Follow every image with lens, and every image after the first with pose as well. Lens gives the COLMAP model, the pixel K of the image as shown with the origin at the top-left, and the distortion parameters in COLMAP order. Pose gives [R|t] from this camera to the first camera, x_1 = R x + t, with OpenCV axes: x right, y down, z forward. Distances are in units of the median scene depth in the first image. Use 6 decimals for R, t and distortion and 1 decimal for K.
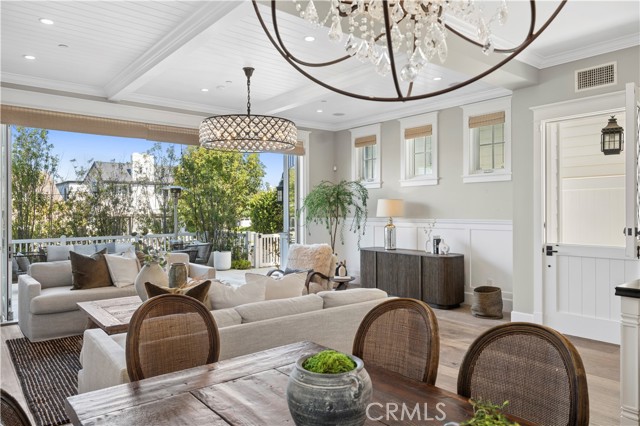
lens RADIAL K [[442.6, 0, 320.0], [0, 442.6, 213.0], [0, 0, 1]] dist [-0.000191, -0.001134]
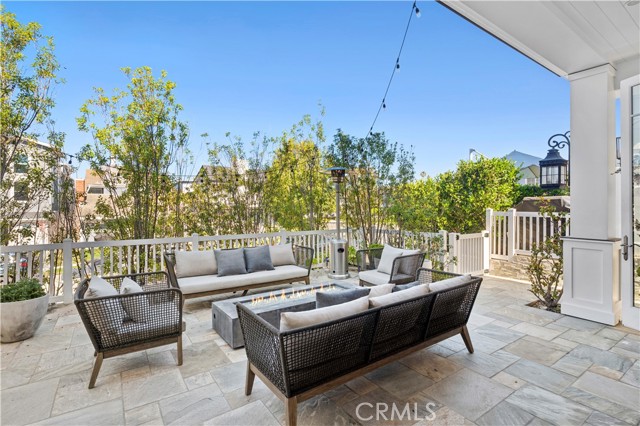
lens RADIAL K [[307.7, 0, 320.0], [0, 307.7, 213.0], [0, 0, 1]] dist [0.000695, 0.000085]
pose [[0.996764, 0.008142, -0.079970, -0.476778], [-0.007363, 0.999923, 0.010033, 0.015546], [0.080046, -0.009412, 0.996747, 0.730777]]
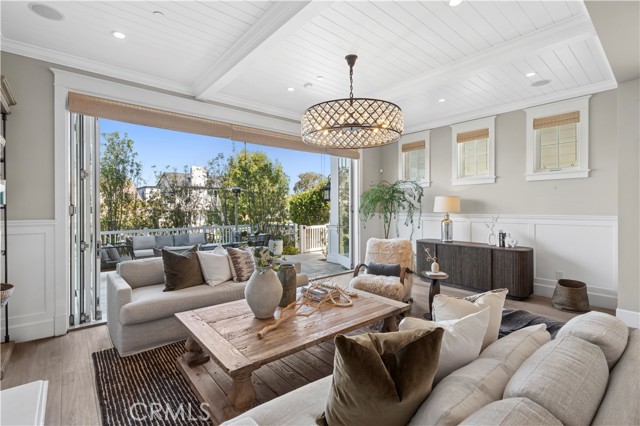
lens RADIAL K [[295.6, 0, 317.7], [0, 295.6, 209.4], [0, 0, 1]] dist [0.000363, 0.000143]
pose [[0.999889, -0.000411, 0.014889, -0.165785], [0.000392, 0.999999, 0.001278, 0.000094], [-0.014889, -0.001272, 0.999888, 0.249503]]
